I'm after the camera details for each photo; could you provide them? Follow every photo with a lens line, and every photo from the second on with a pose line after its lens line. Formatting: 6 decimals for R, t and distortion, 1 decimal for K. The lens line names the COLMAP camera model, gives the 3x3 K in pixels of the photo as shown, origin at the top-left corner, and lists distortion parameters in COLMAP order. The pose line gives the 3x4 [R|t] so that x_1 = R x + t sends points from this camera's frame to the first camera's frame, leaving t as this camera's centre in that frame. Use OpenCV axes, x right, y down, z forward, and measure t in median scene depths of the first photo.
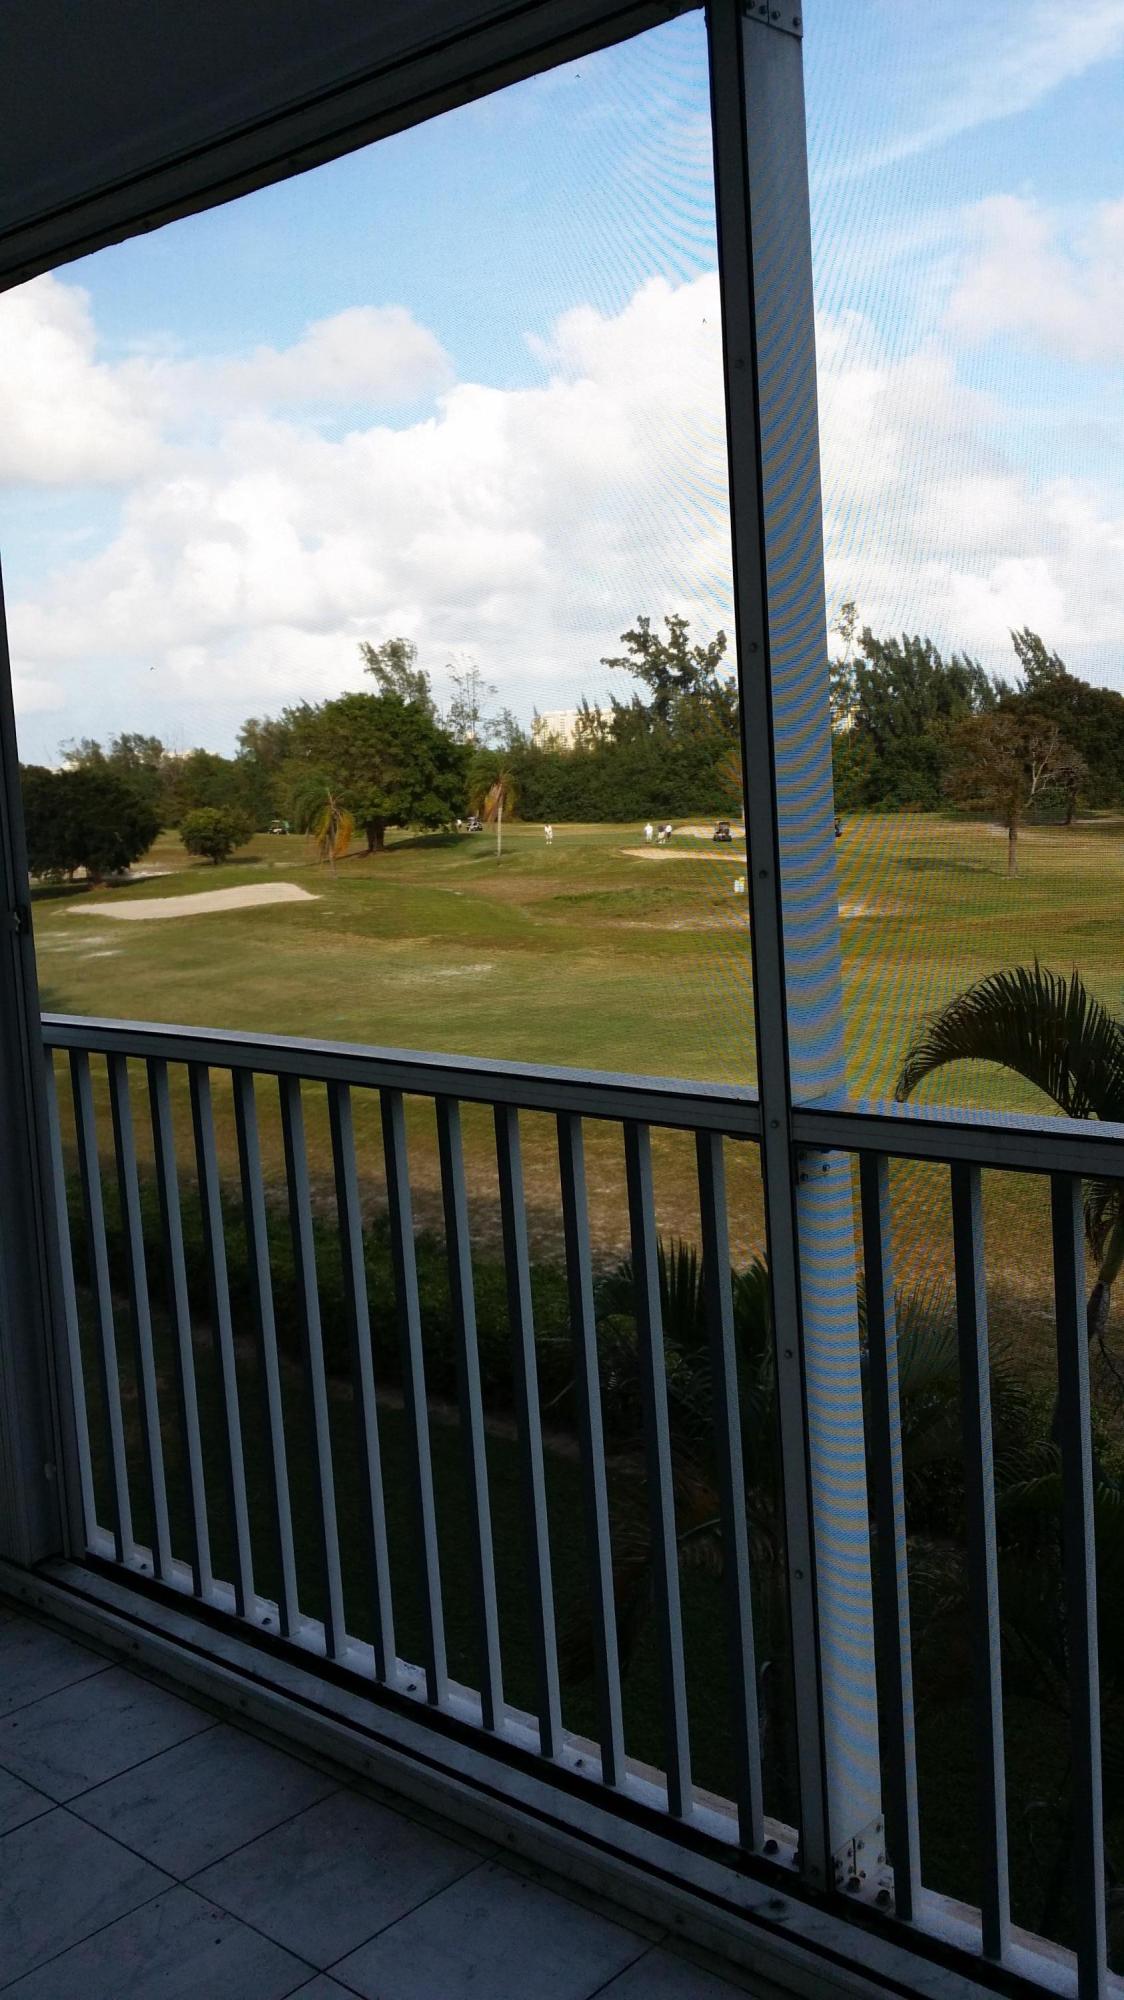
lens RADIAL K [[1830.7, 0, 560.4], [0, 1830.7, 1004.4], [0, 0, 1]] dist [0.021378, 0.000000]
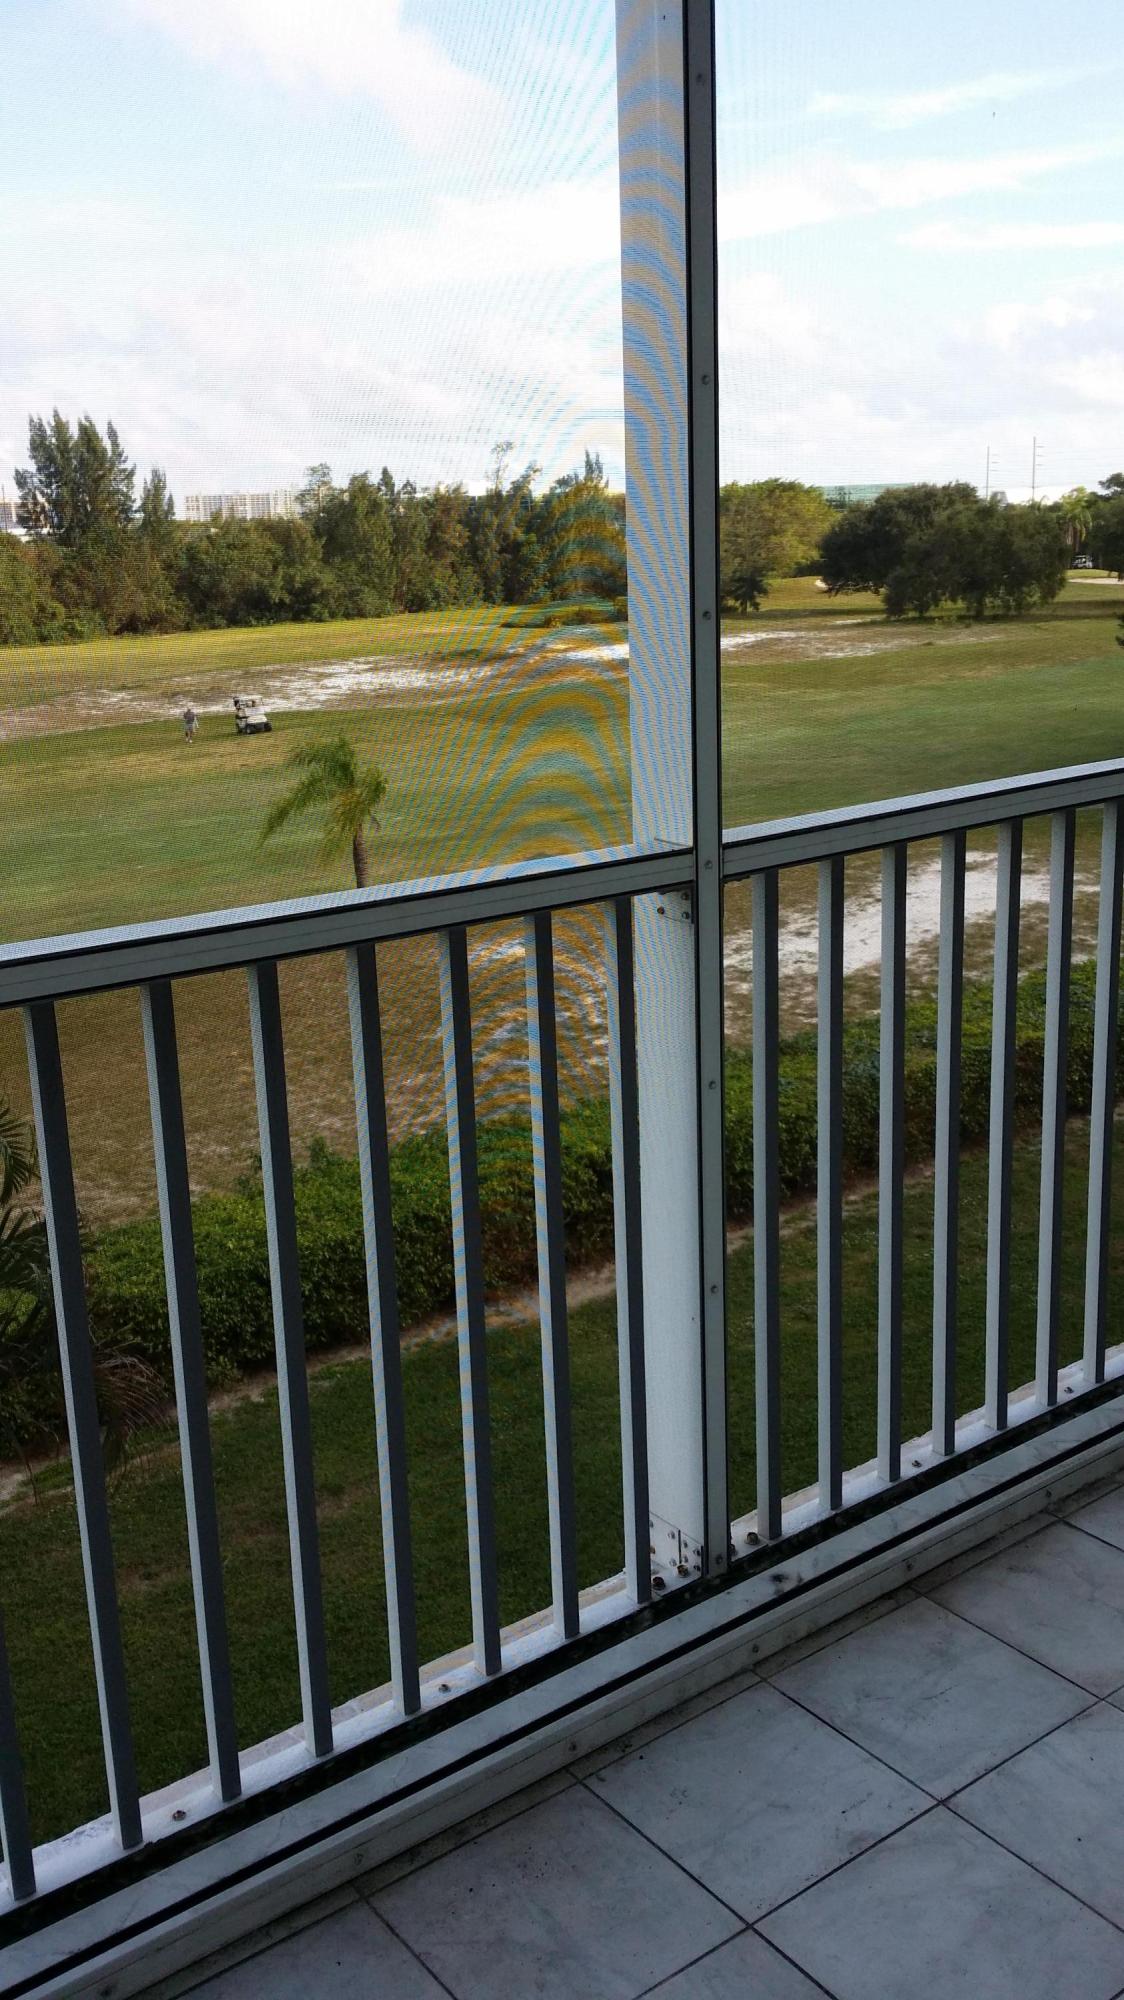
lens RADIAL K [[1830.7, 0, 560.7], [0, 1830.7, 991.2], [0, 0, 1]] dist [0.021378, 0.000000]
pose [[0.172737, -0.193426, 0.965789, -0.864280], [0.153051, 0.973890, 0.167674, -0.048048], [-0.973004, 0.118852, 0.197831, 0.851377]]
